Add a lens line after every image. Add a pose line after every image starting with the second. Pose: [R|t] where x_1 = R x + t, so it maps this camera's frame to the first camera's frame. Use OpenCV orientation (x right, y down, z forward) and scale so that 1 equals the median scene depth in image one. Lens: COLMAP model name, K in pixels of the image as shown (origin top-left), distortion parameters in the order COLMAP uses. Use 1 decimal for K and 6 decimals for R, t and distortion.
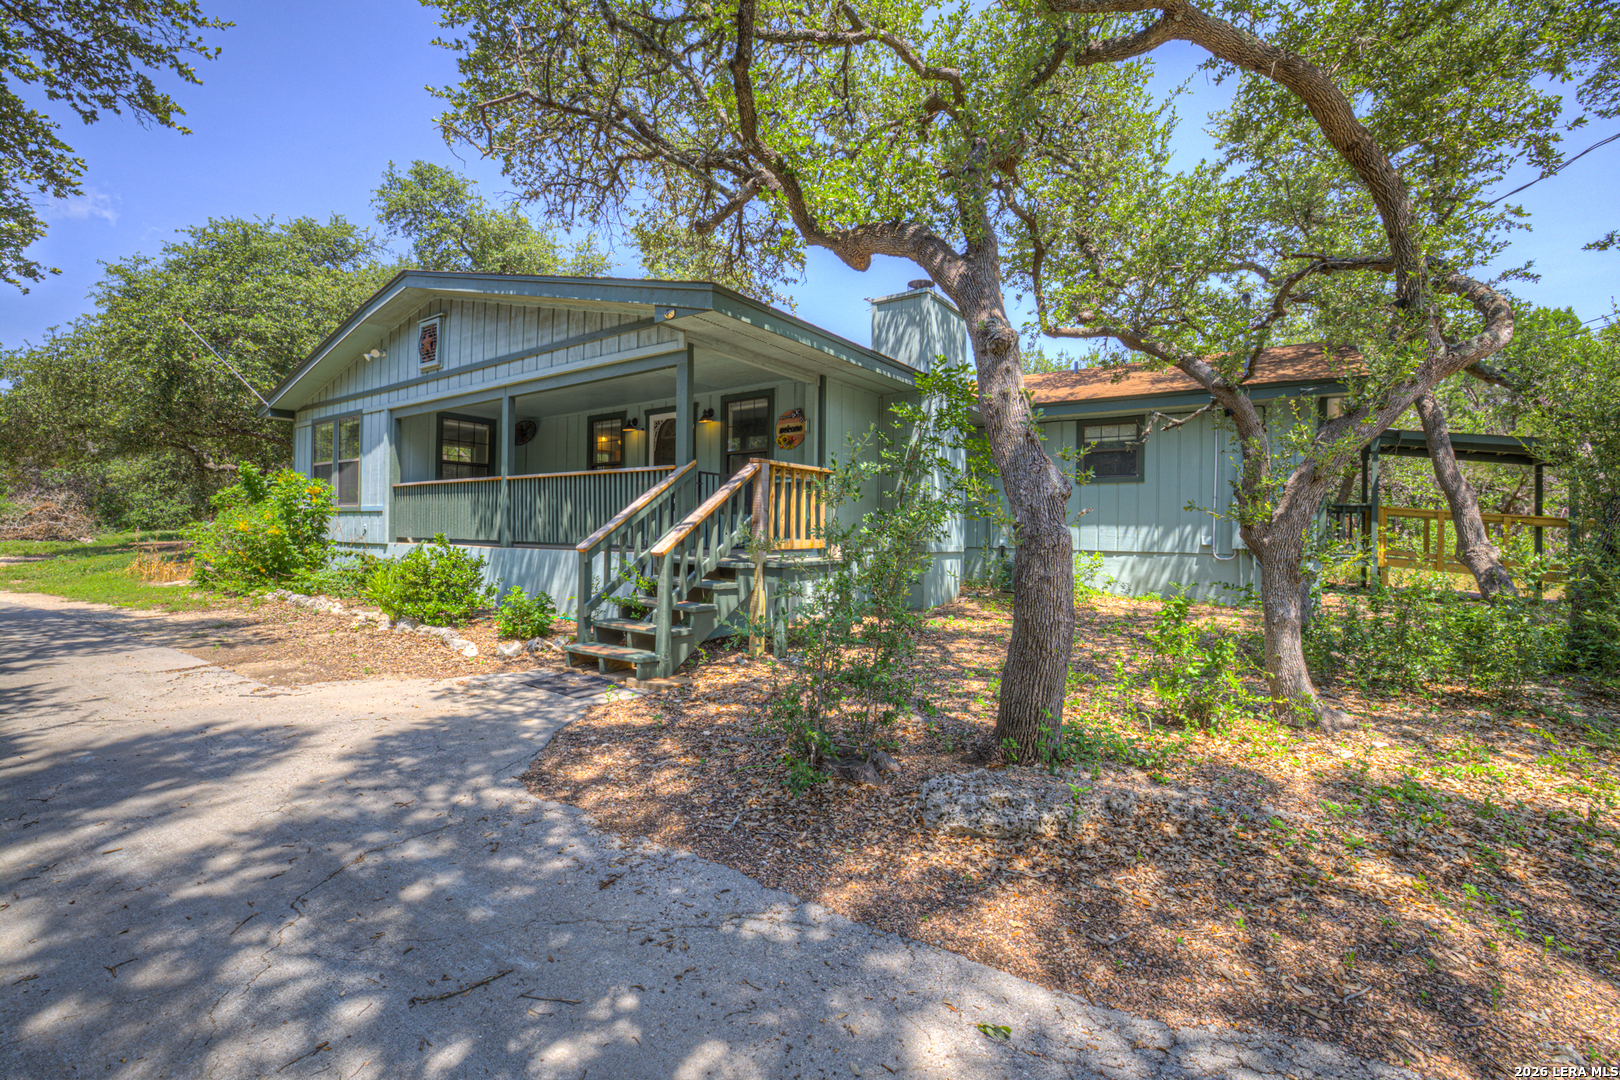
lens RADIAL K [[704.2, 0, 815.8], [0, 704.2, 535.3], [0, 0, 1]] dist [-0.017580, 0.001464]
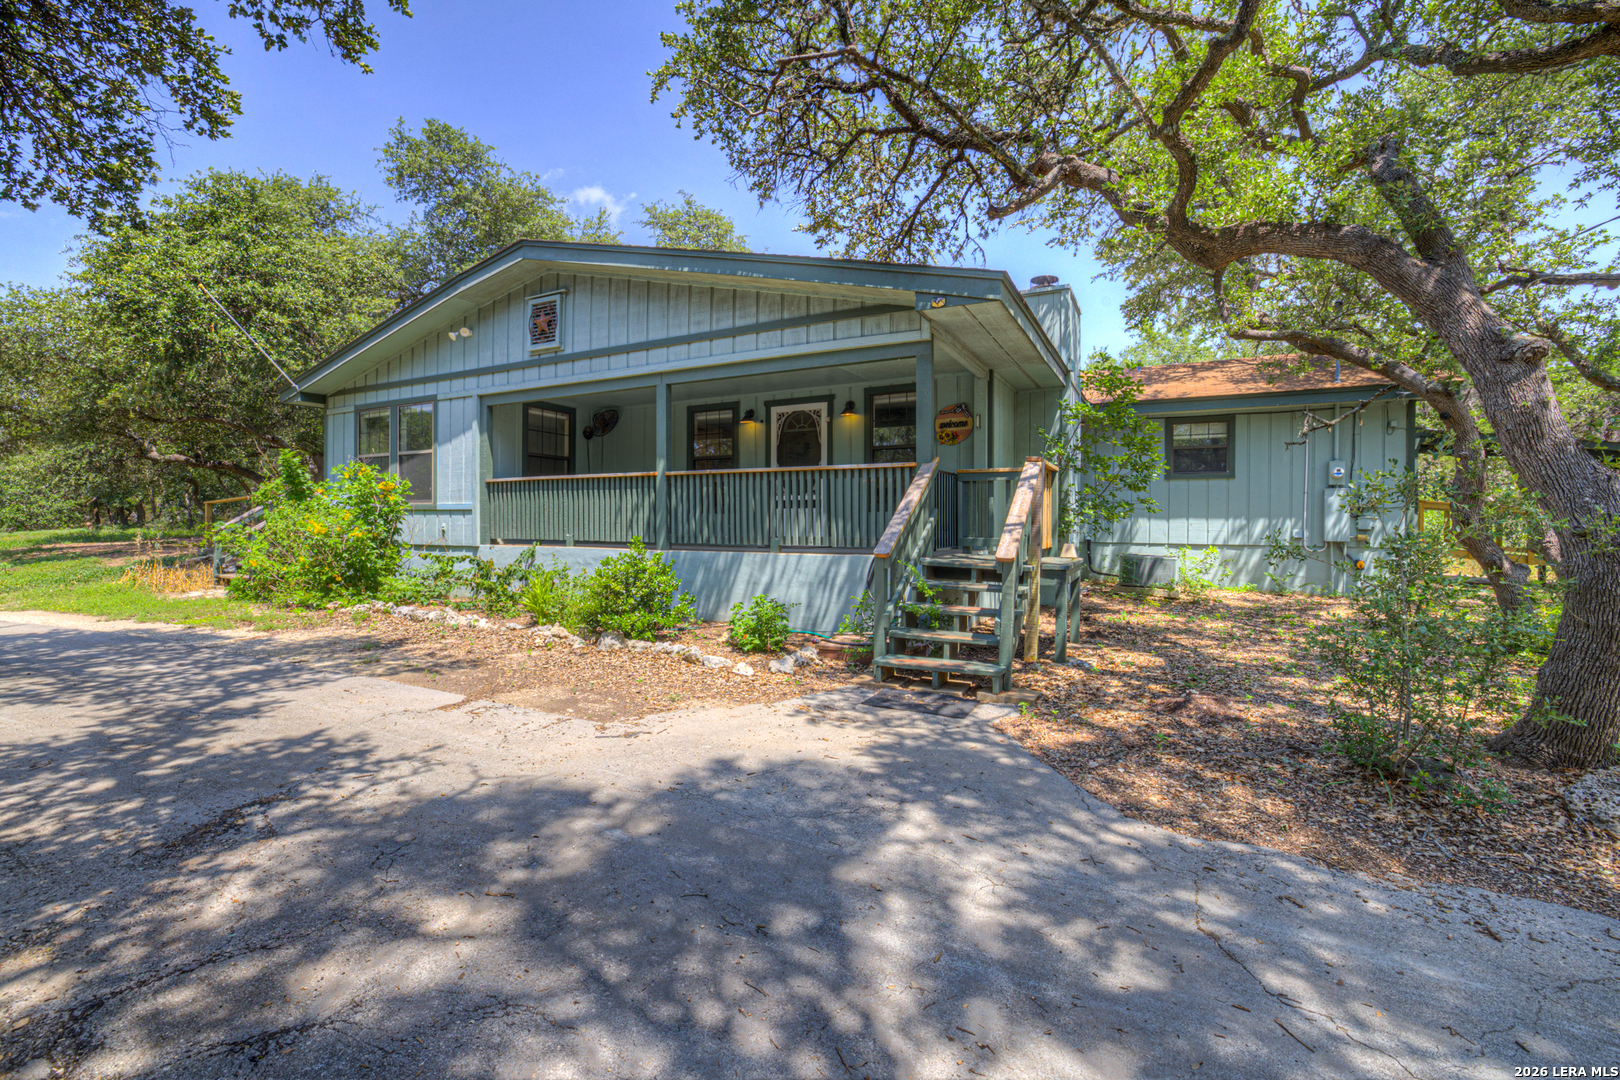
lens RADIAL K [[704.2, 0, 809.7], [0, 704.2, 533.0], [0, 0, 1]] dist [-0.017580, 0.001464]
pose [[0.990196, -0.008928, 0.139399, -0.329991], [0.007947, 0.999940, 0.007594, -0.007922], [-0.139459, -0.006412, 0.990207, 0.055841]]
